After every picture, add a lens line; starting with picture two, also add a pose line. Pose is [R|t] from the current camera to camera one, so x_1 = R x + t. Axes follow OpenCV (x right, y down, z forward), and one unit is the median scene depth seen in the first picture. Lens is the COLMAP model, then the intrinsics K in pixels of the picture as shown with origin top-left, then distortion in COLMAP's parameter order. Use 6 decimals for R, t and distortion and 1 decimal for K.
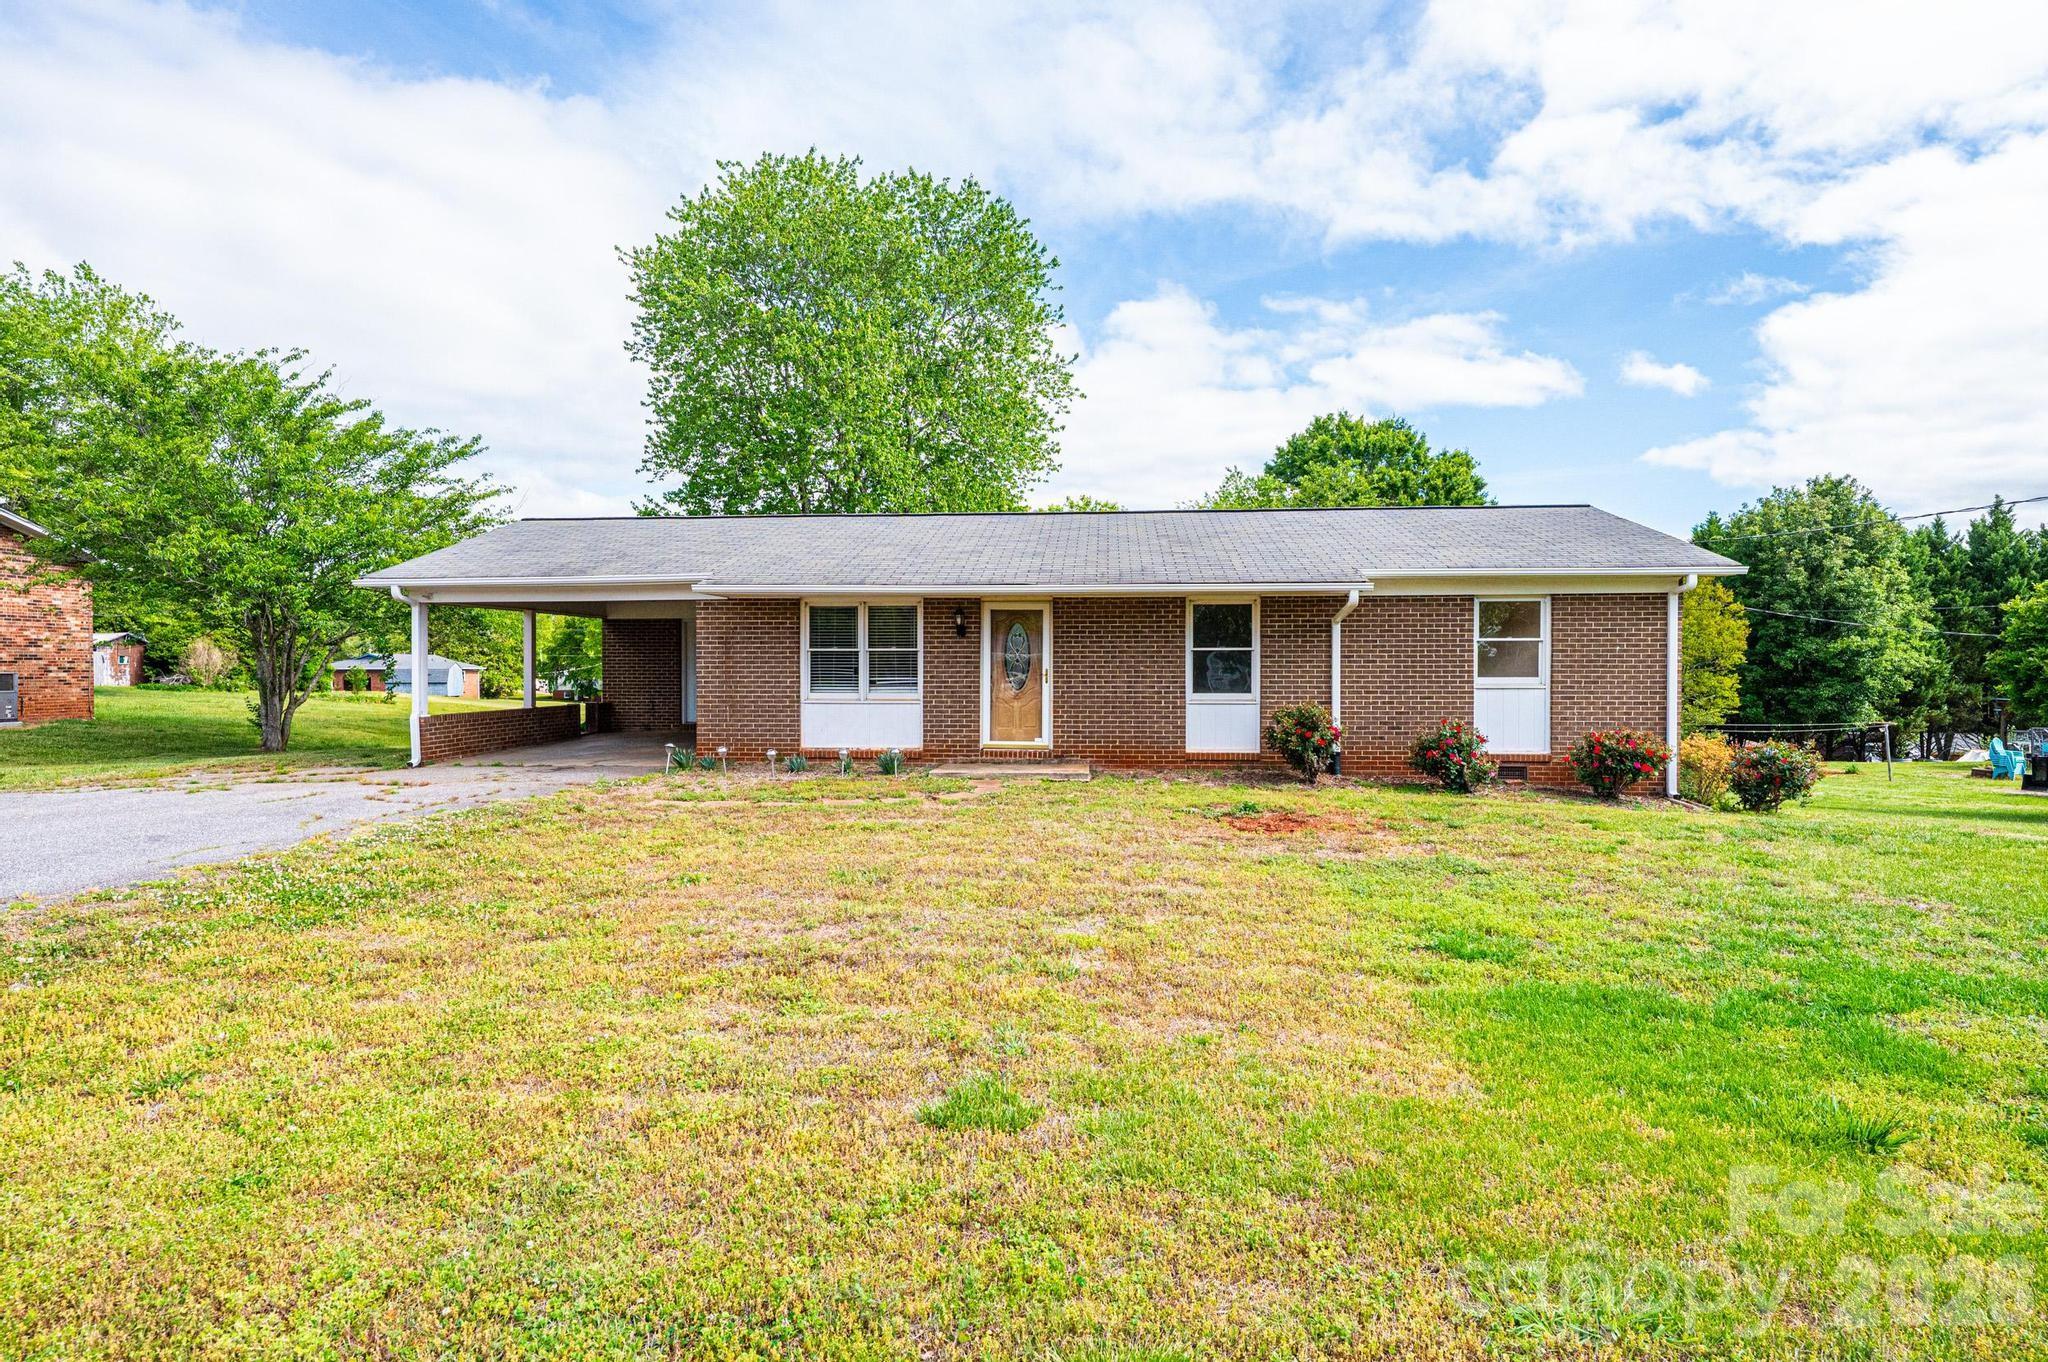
lens RADIAL K [[1078.8, 0, 1019.9], [0, 1078.8, 702.0], [0, 0, 1]] dist [-0.000707, -0.003663]
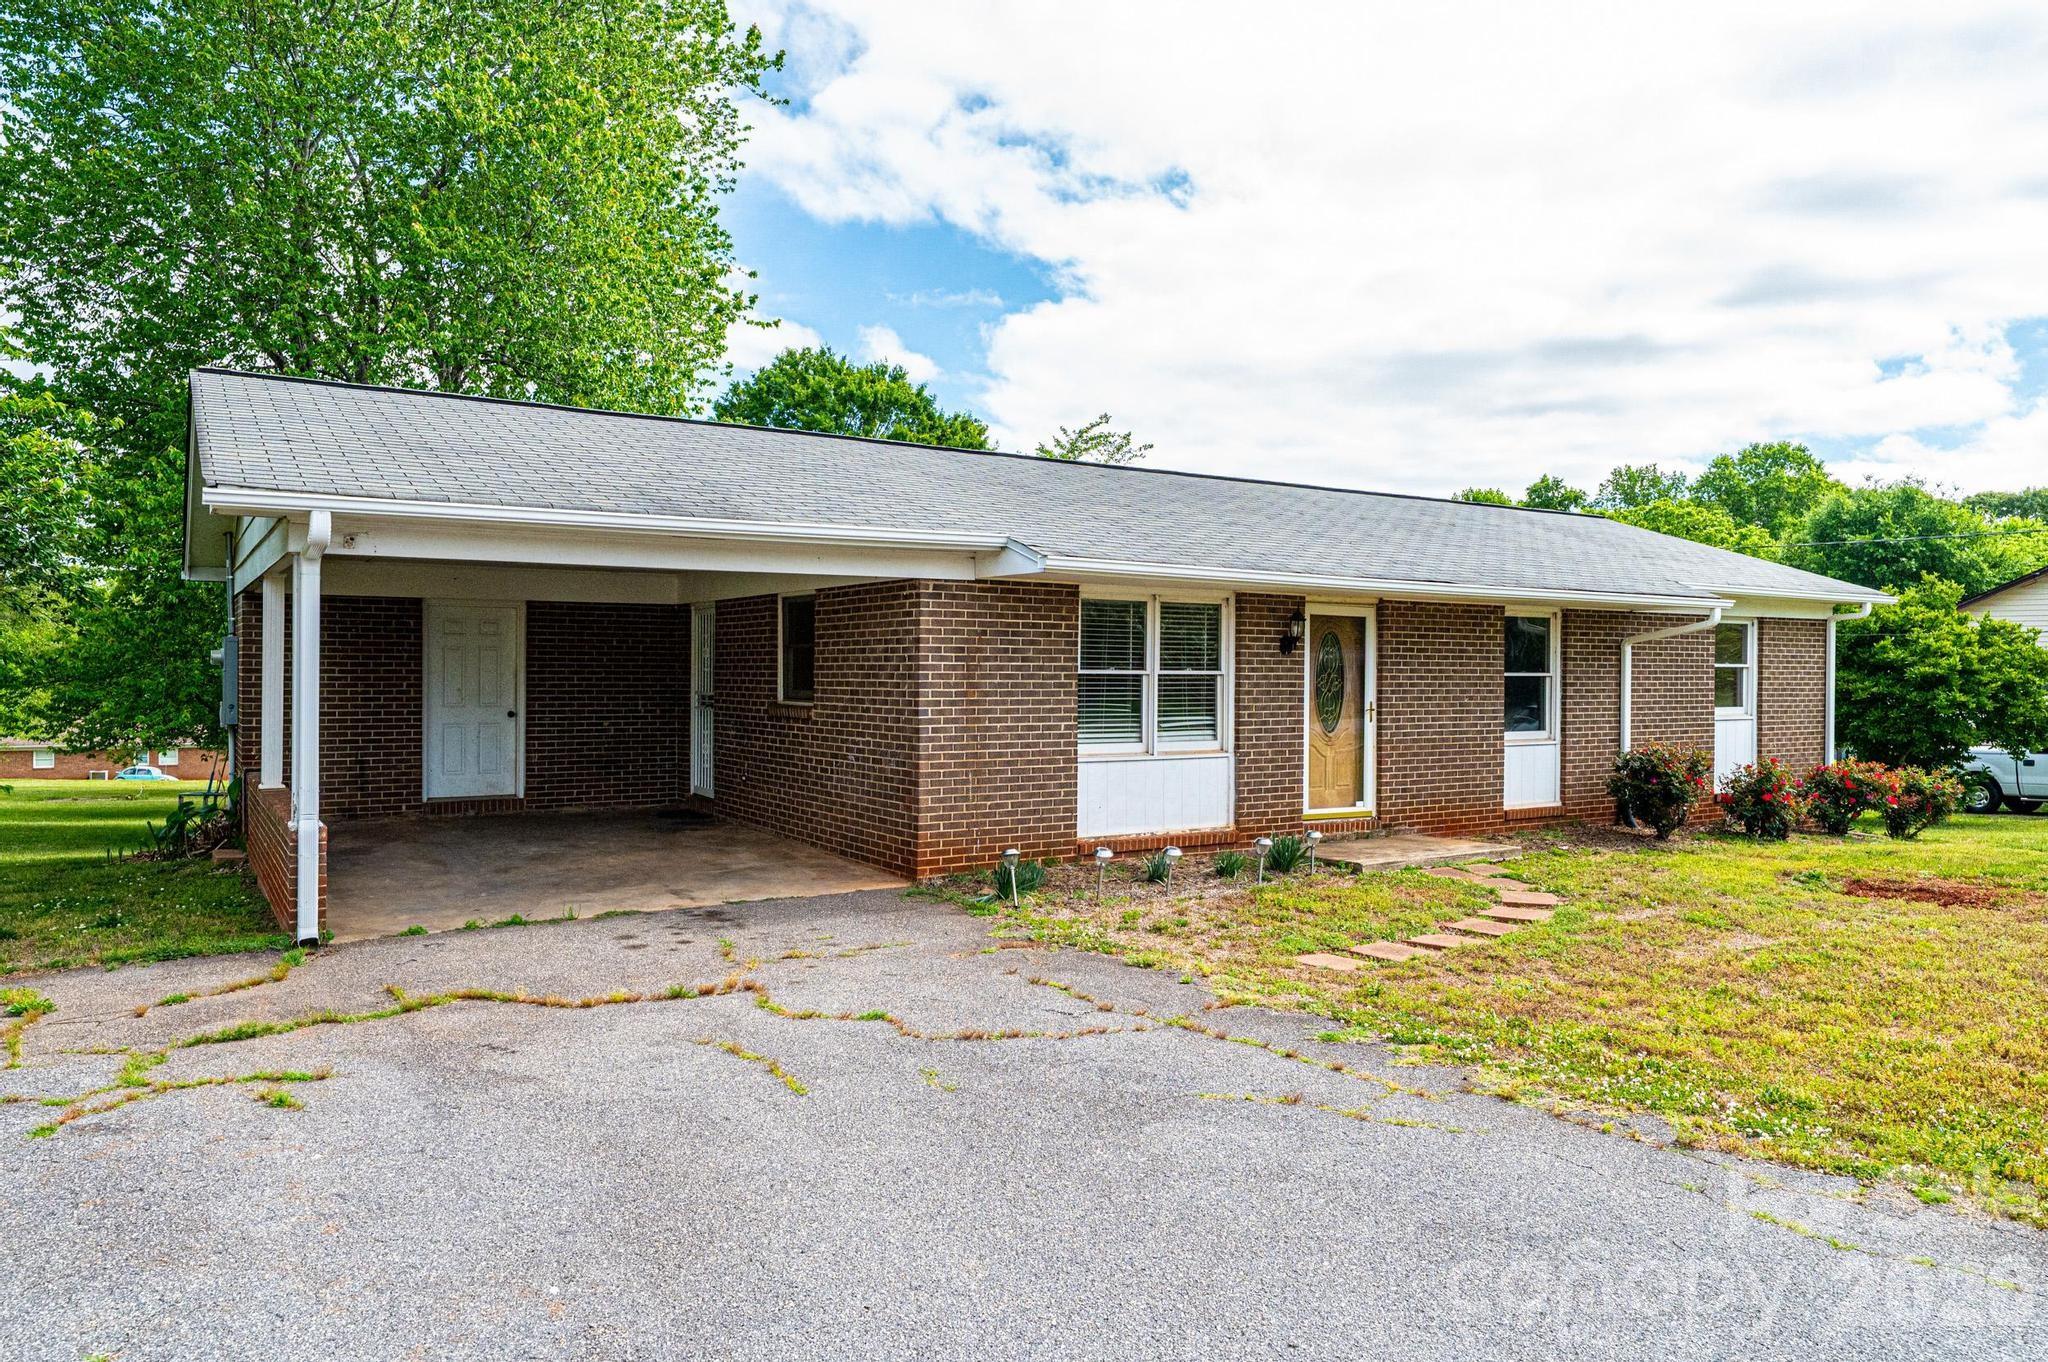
lens RADIAL K [[1296.4, 0, 1010.7], [0, 1296.4, 670.6], [0, 0, 1]] dist [0.007847, 0.001292]
pose [[0.803896, 0.003989, 0.594757, -0.464008], [0.012095, 0.999661, -0.023052, -0.023895], [-0.594647, 0.025724, 0.803575, 0.327007]]
